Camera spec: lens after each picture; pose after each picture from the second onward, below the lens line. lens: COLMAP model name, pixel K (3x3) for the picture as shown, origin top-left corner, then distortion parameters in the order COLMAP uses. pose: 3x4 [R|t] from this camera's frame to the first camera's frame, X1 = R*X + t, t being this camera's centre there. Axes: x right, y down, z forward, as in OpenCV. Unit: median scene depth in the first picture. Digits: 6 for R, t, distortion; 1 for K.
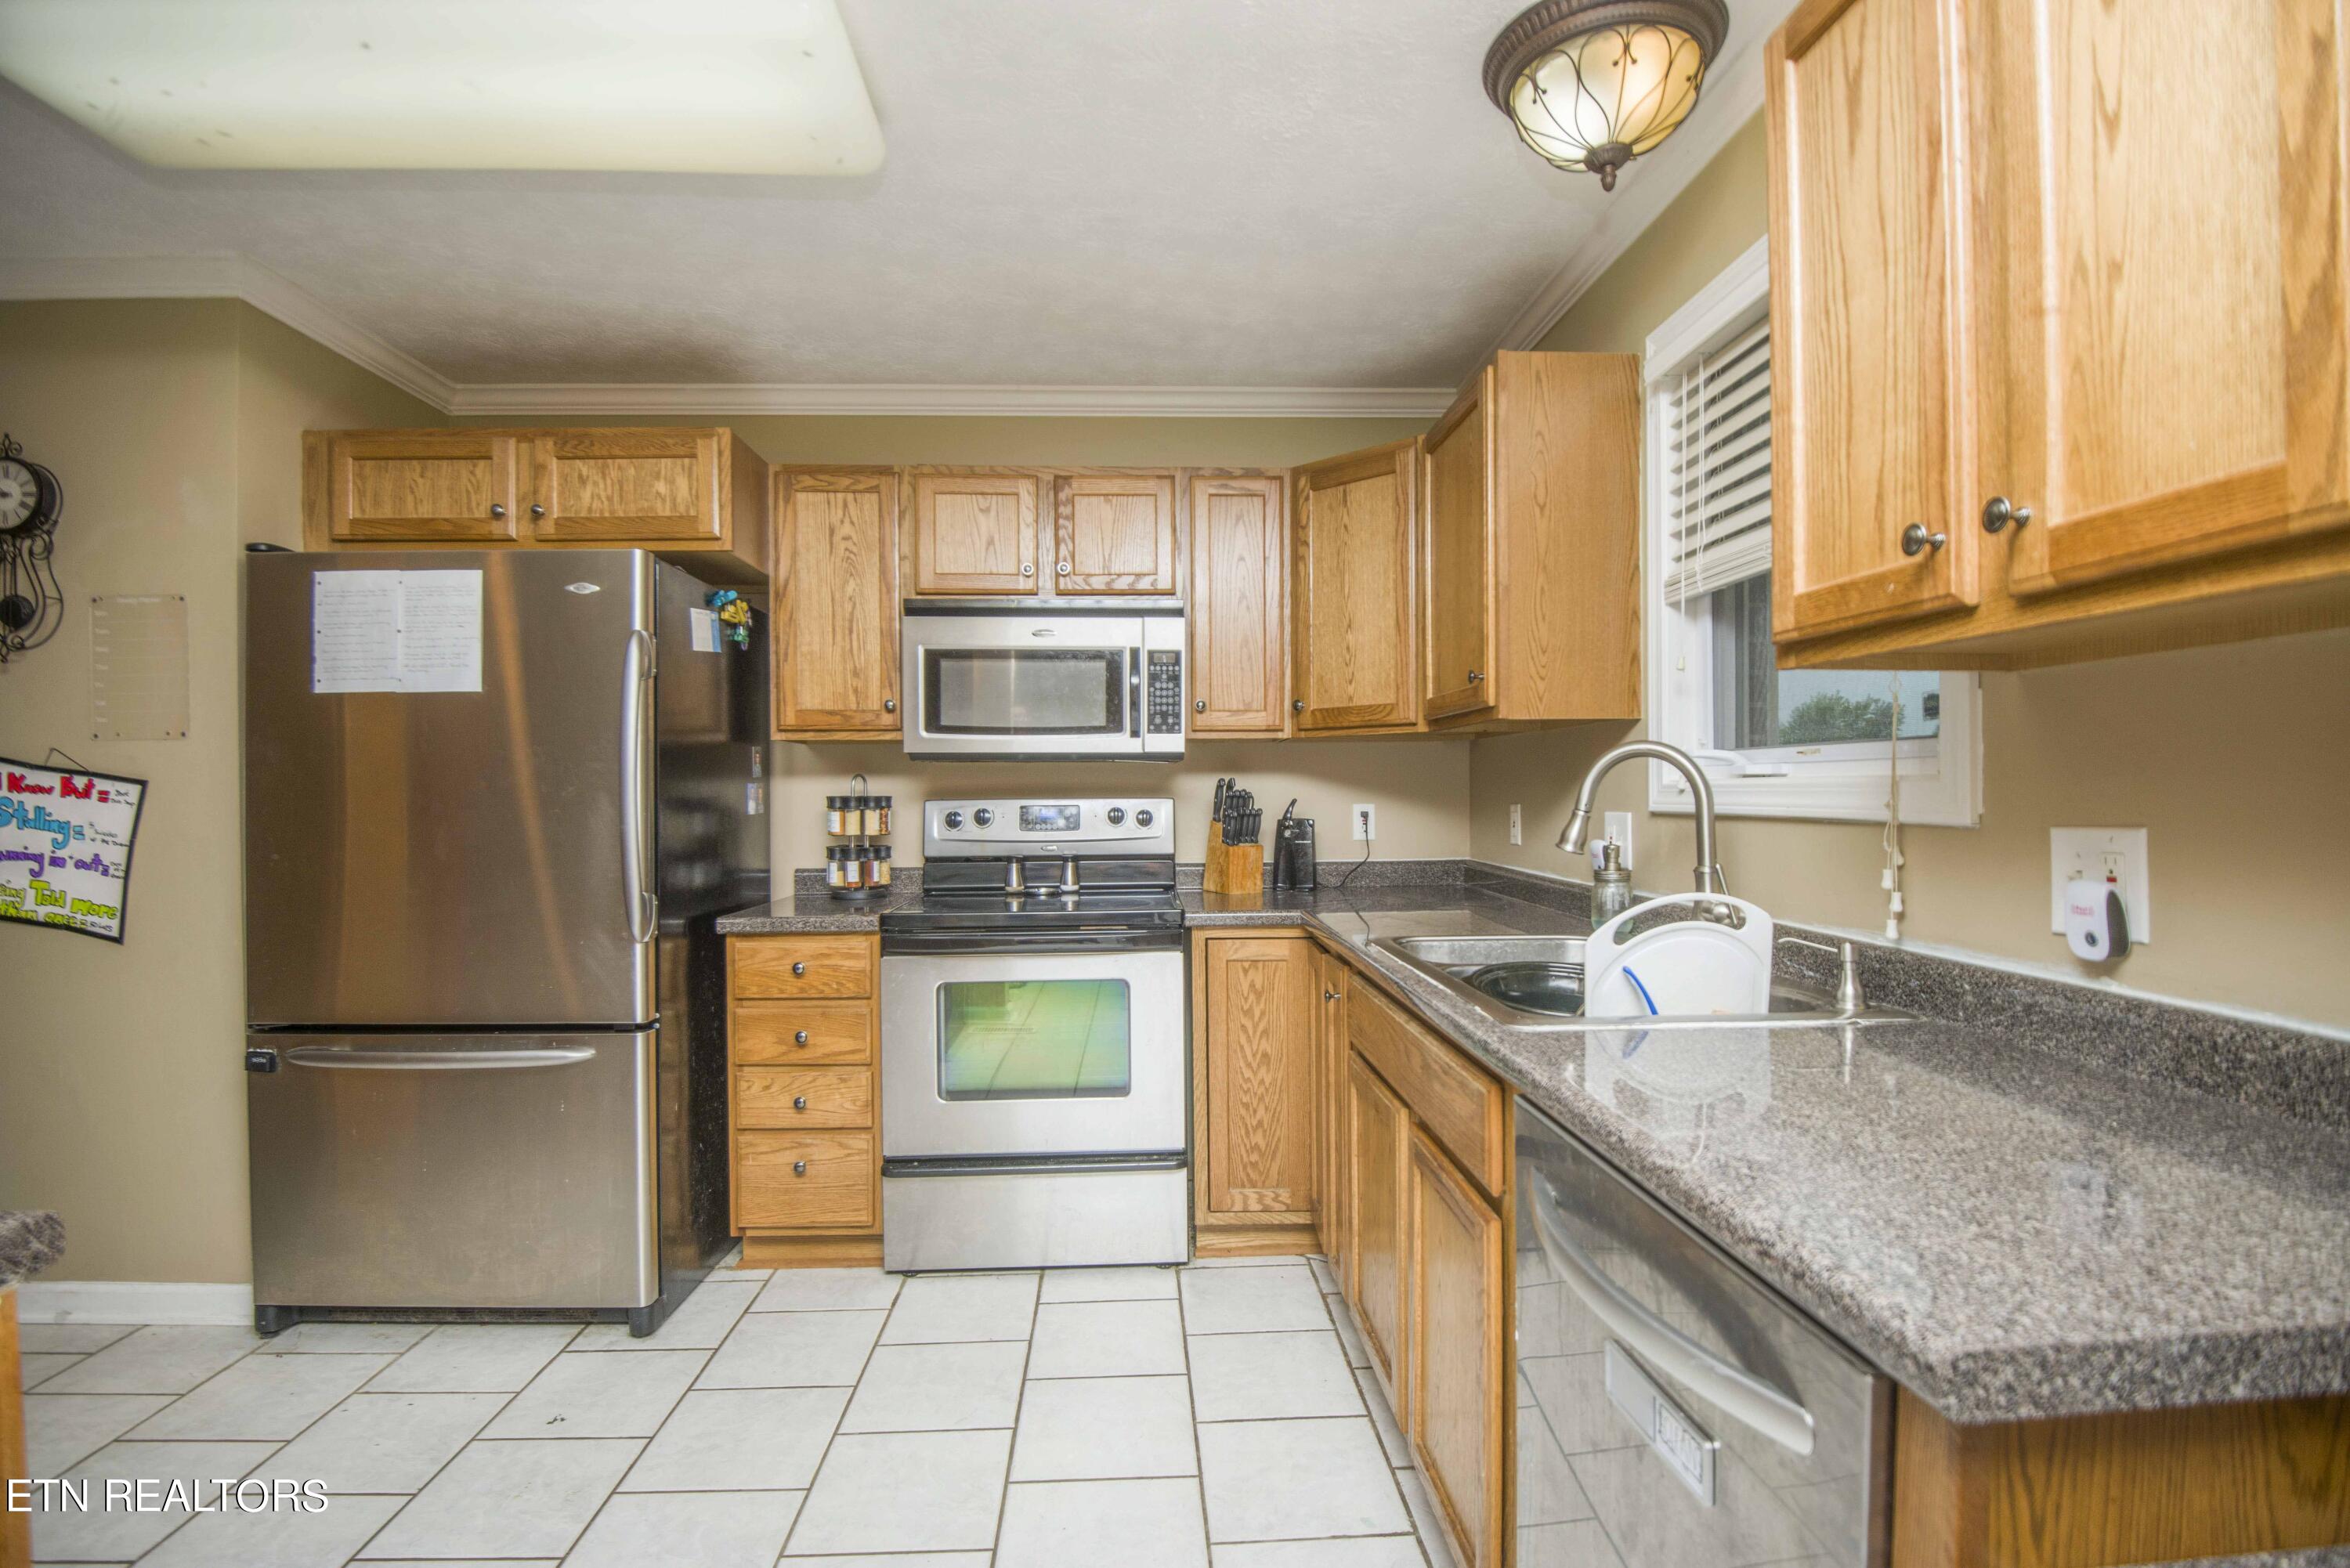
lens RADIAL K [[1092.9, 0, 1181.9], [0, 1092.9, 796.6], [0, 0, 1]] dist [0.002292, -0.027135]
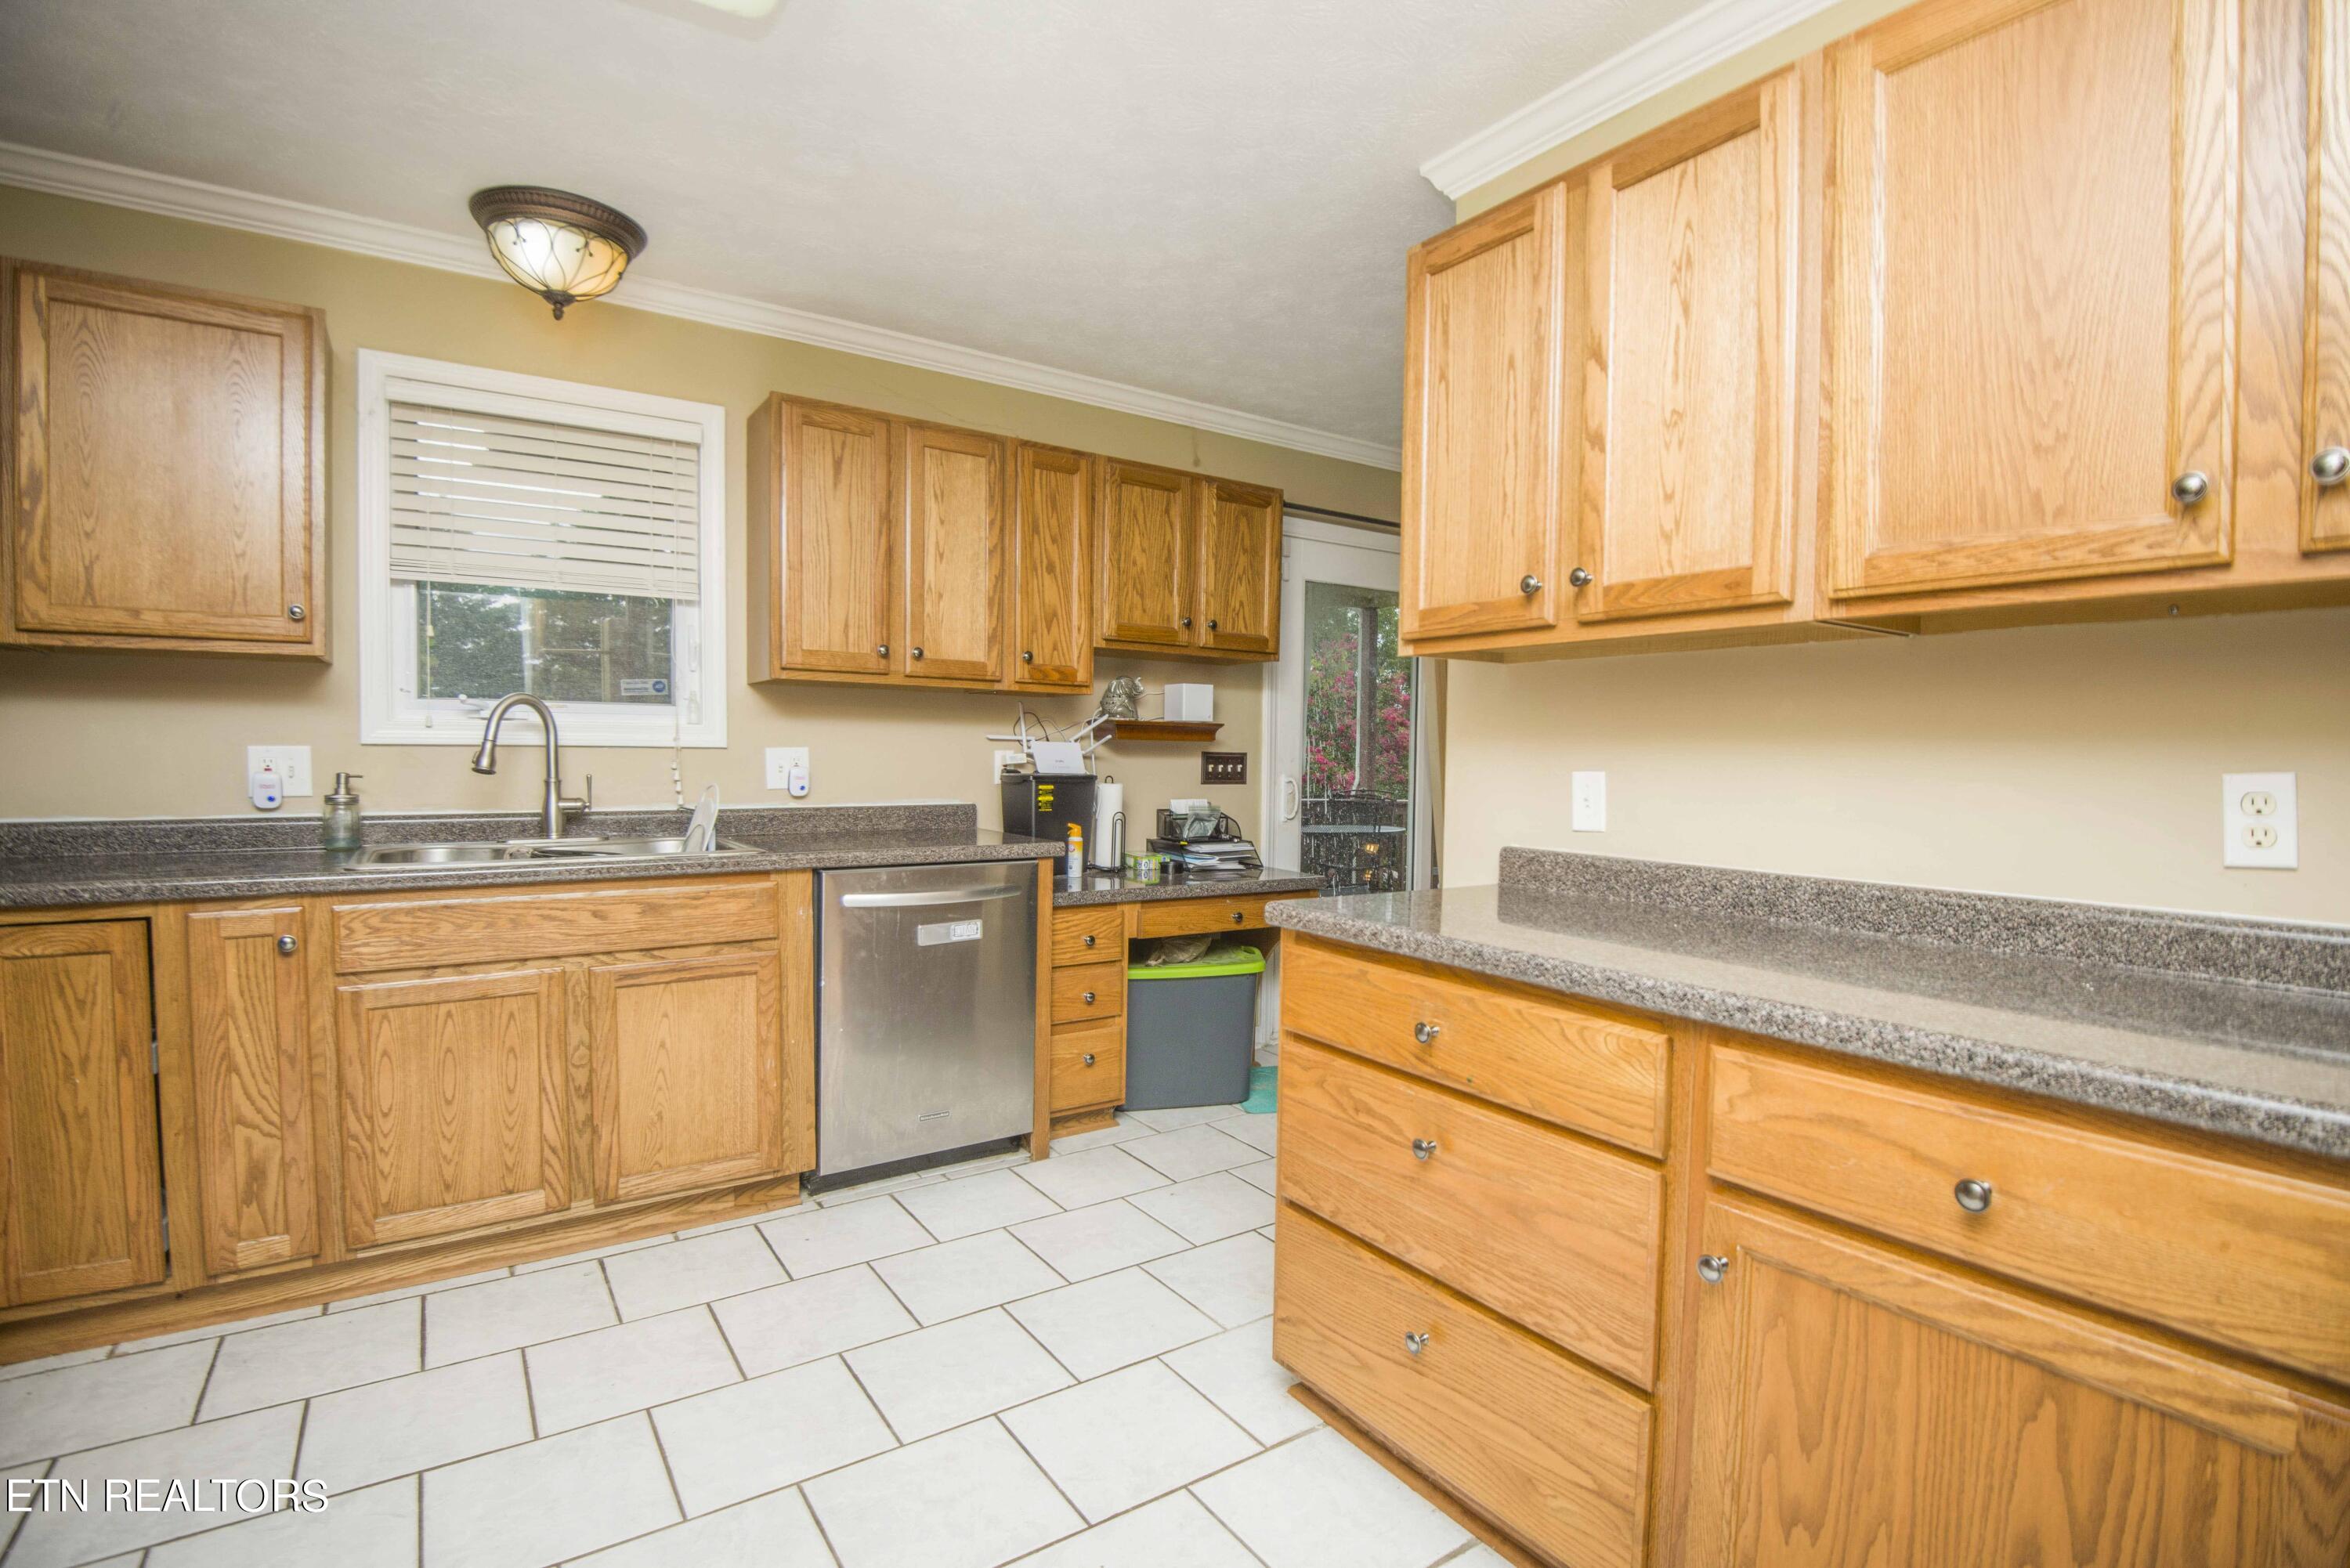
lens RADIAL K [[1092.9, 0, 1181.9], [0, 1092.9, 796.6], [0, 0, 1]] dist [0.002292, -0.027135]
pose [[-0.523034, -0.036273, 0.851540, -0.853477], [-0.002032, 0.999144, 0.041312, 0.016287], [-0.852310, 0.019878, -0.522660, 0.683867]]
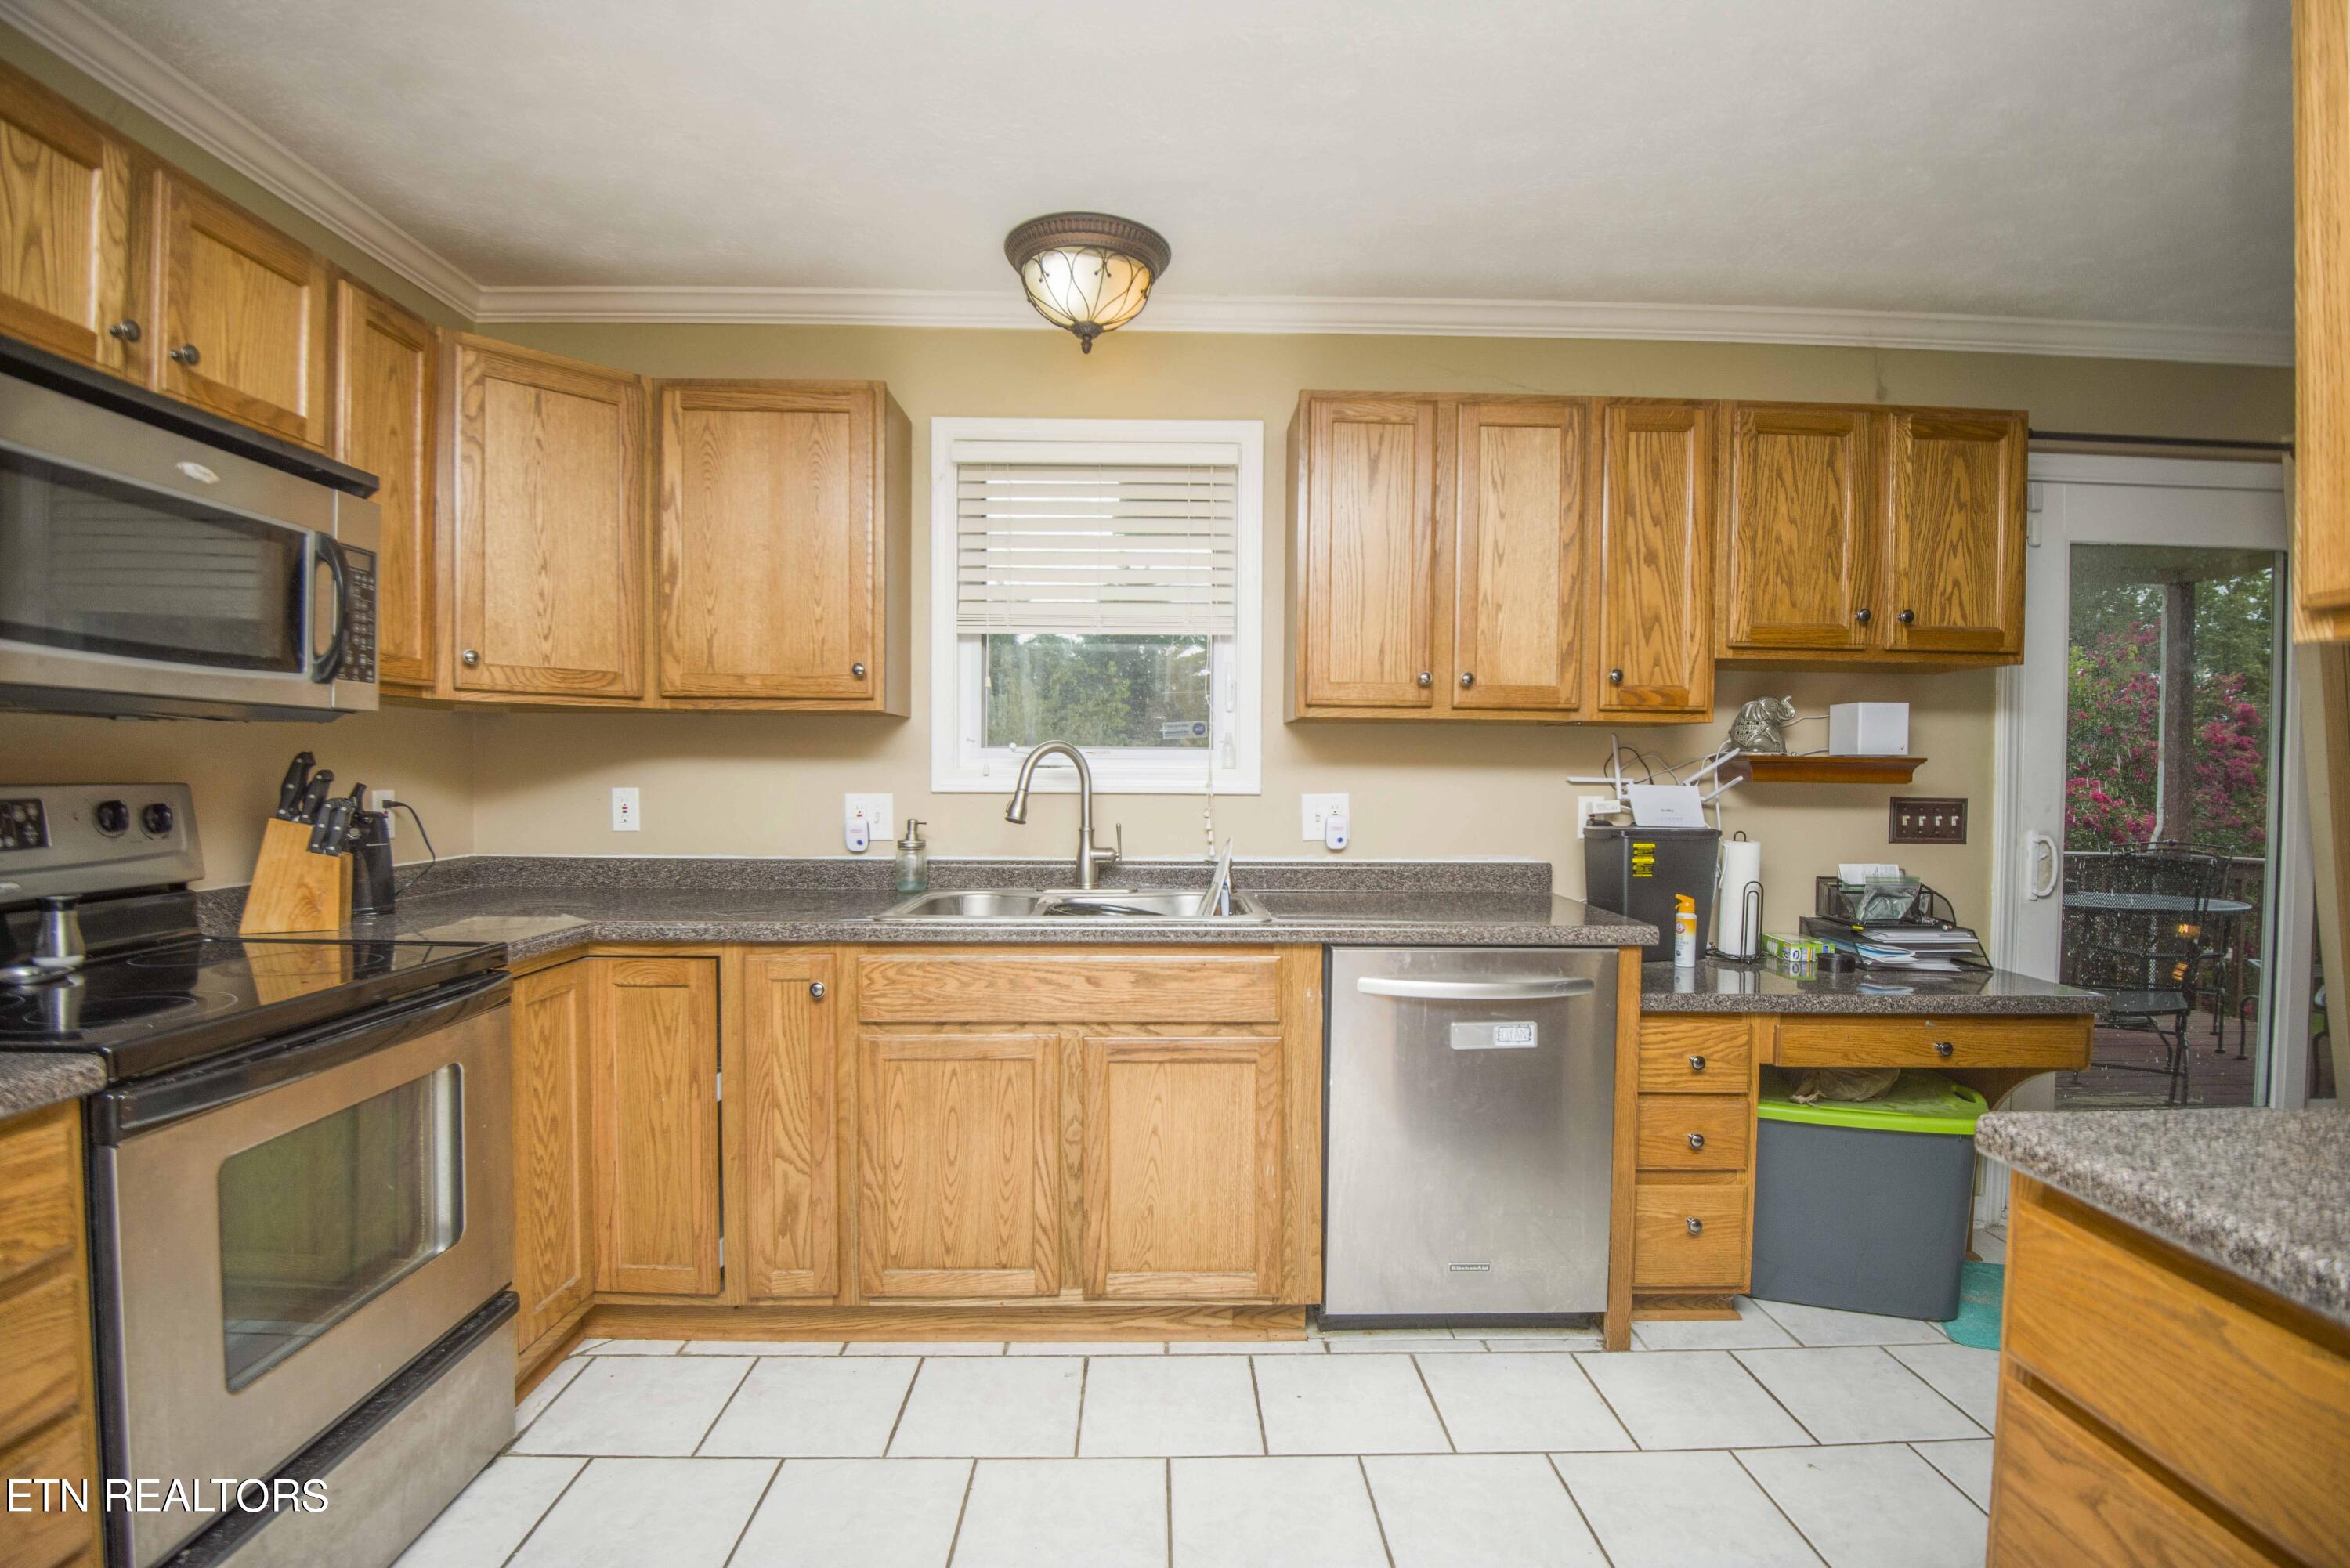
lens RADIAL K [[1092.9, 0, 1181.9], [0, 1092.9, 796.6], [0, 0, 1]] dist [0.002292, -0.027135]
pose [[0.026736, -0.016963, 0.999499, -0.669832], [0.000487, 0.999856, 0.016956, -0.001883], [-0.999642, 0.000034, 0.026740, 0.539752]]
